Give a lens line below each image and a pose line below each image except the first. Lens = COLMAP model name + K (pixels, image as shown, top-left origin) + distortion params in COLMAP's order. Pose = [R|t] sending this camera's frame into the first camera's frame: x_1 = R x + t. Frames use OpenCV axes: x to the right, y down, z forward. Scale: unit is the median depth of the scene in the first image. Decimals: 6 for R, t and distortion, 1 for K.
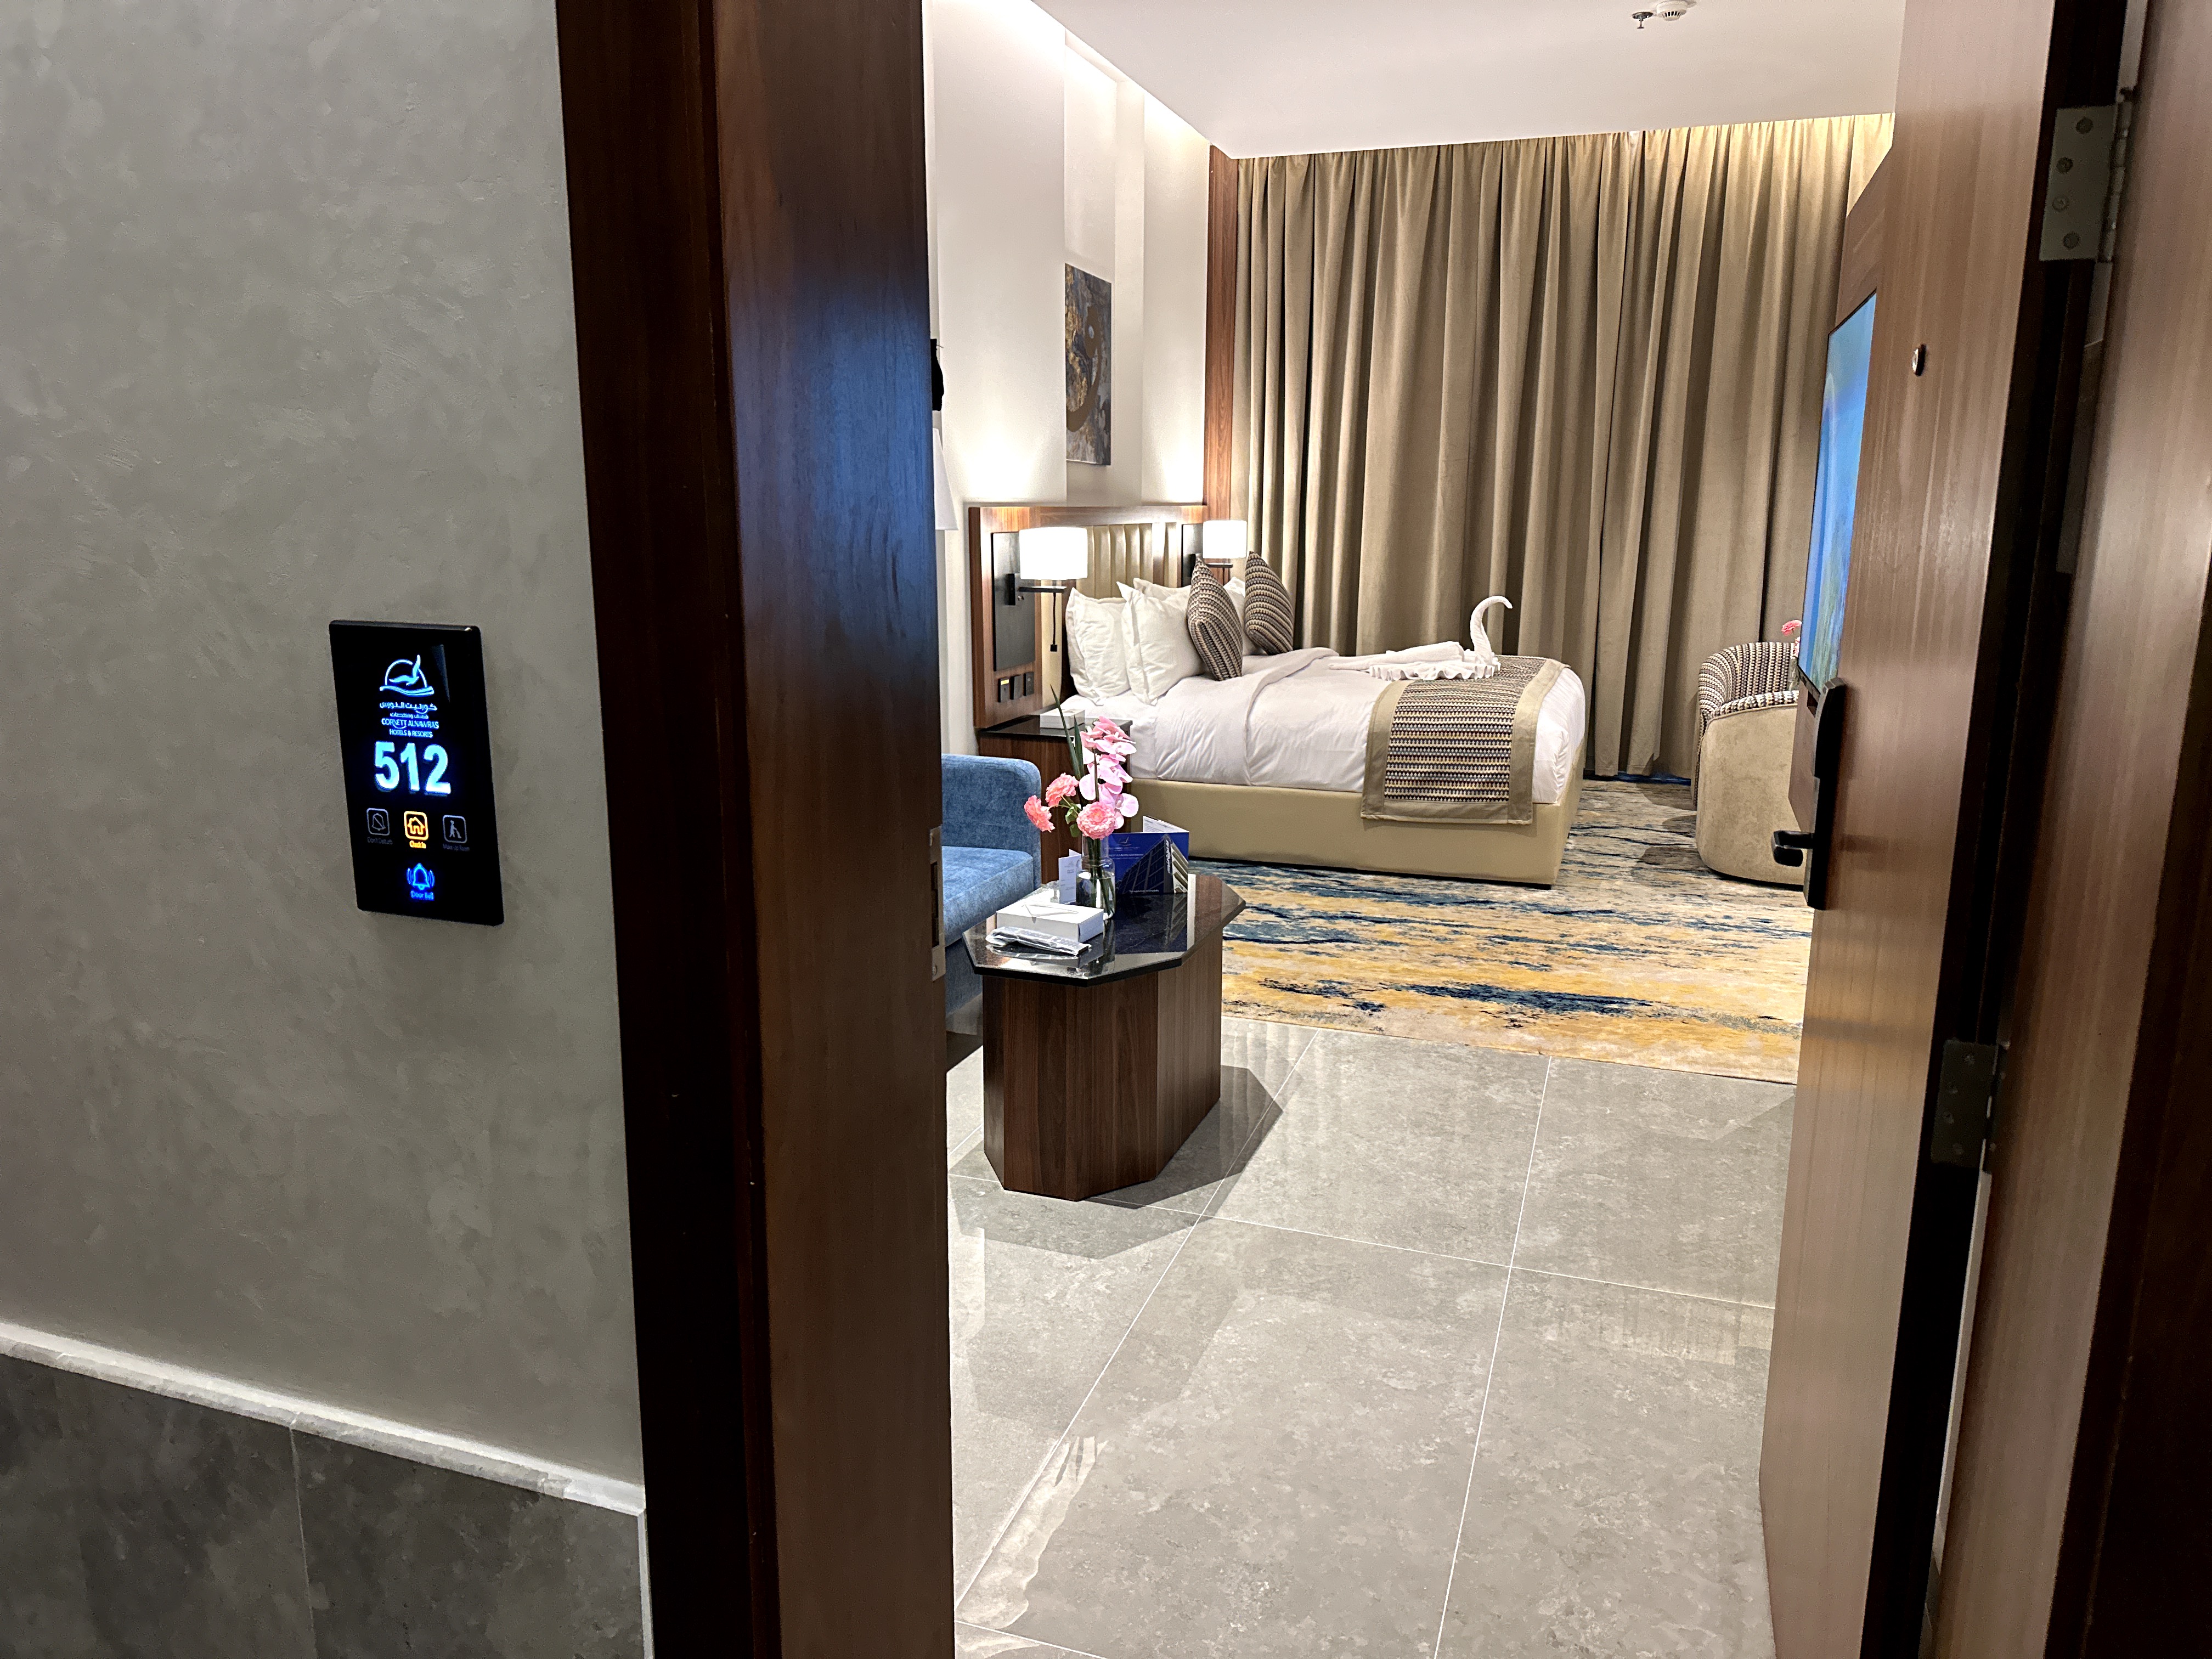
lens RADIAL K [[1533.9, 0, 1095.6], [0, 1533.9, 829.3], [0, 0, 1]] dist [0.014744, -0.022262]
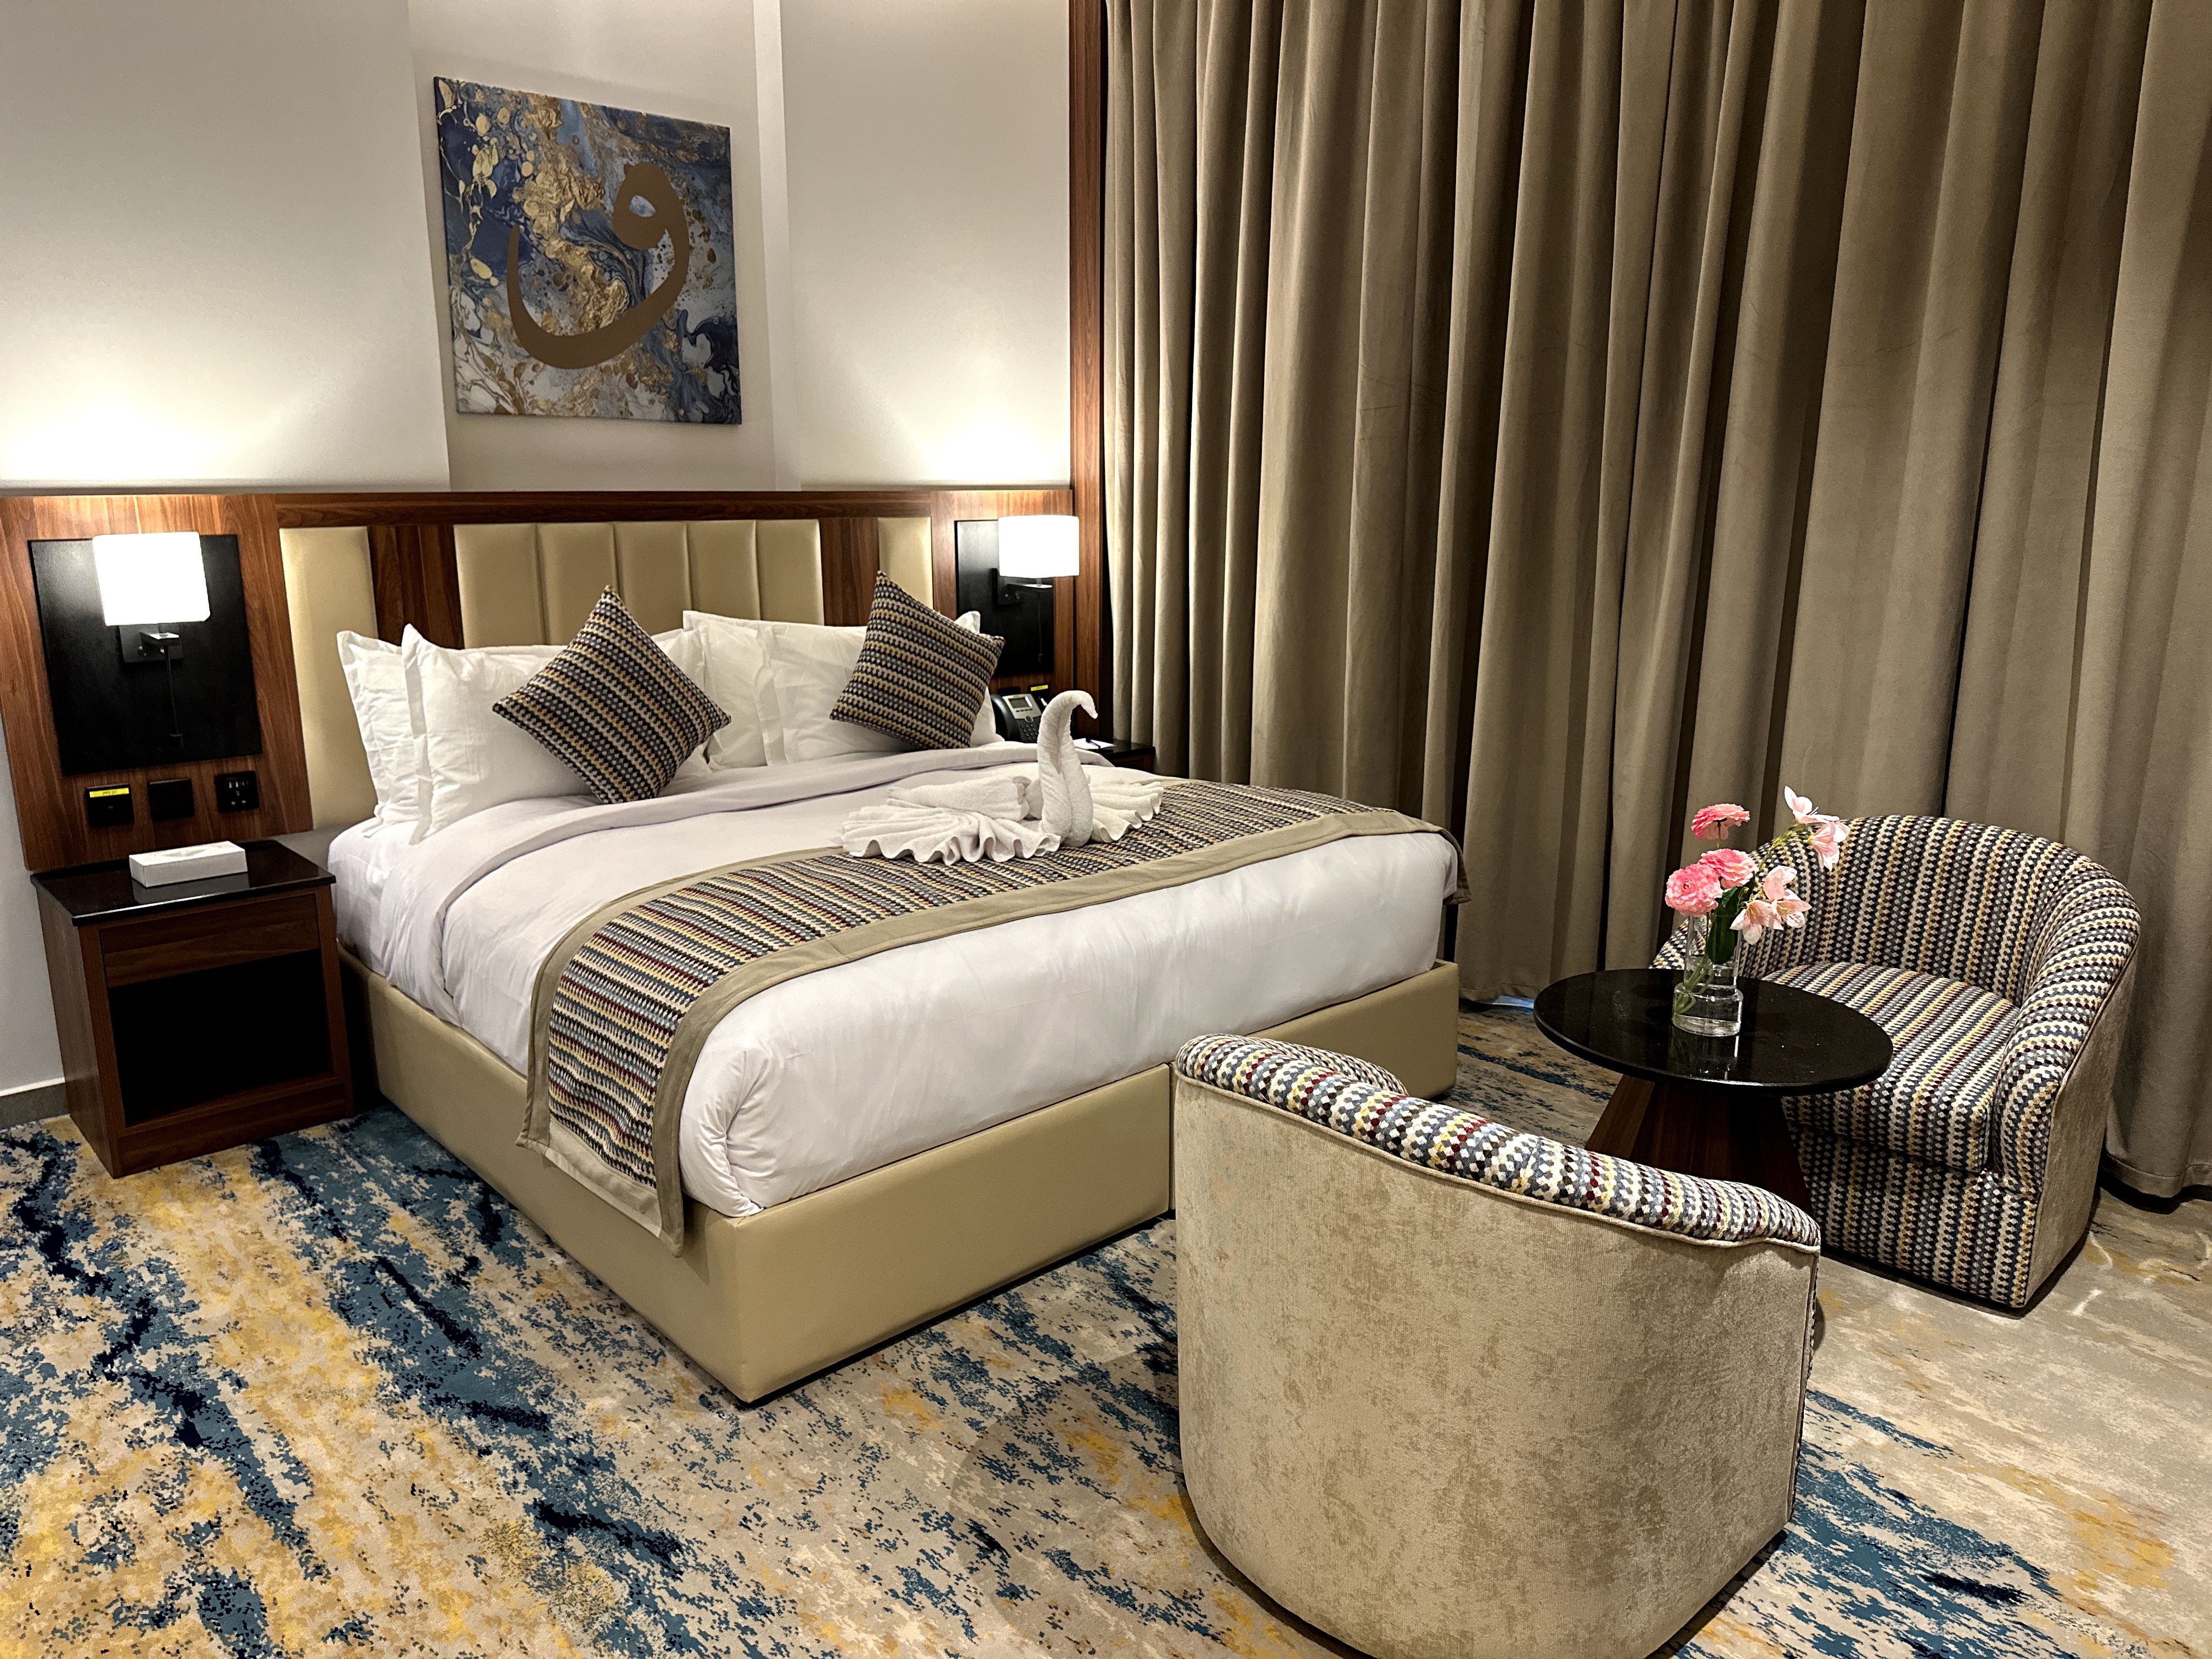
lens RADIAL K [[1533.9, 0, 1120.7], [0, 1533.9, 822.6], [0, 0, 1]] dist [0.014744, -0.022262]
pose [[0.896991, 0.105385, -0.429303, 0.579144], [-0.100570, 0.994350, 0.033960, -0.153354], [0.430456, 0.012713, 0.902522, 0.686263]]
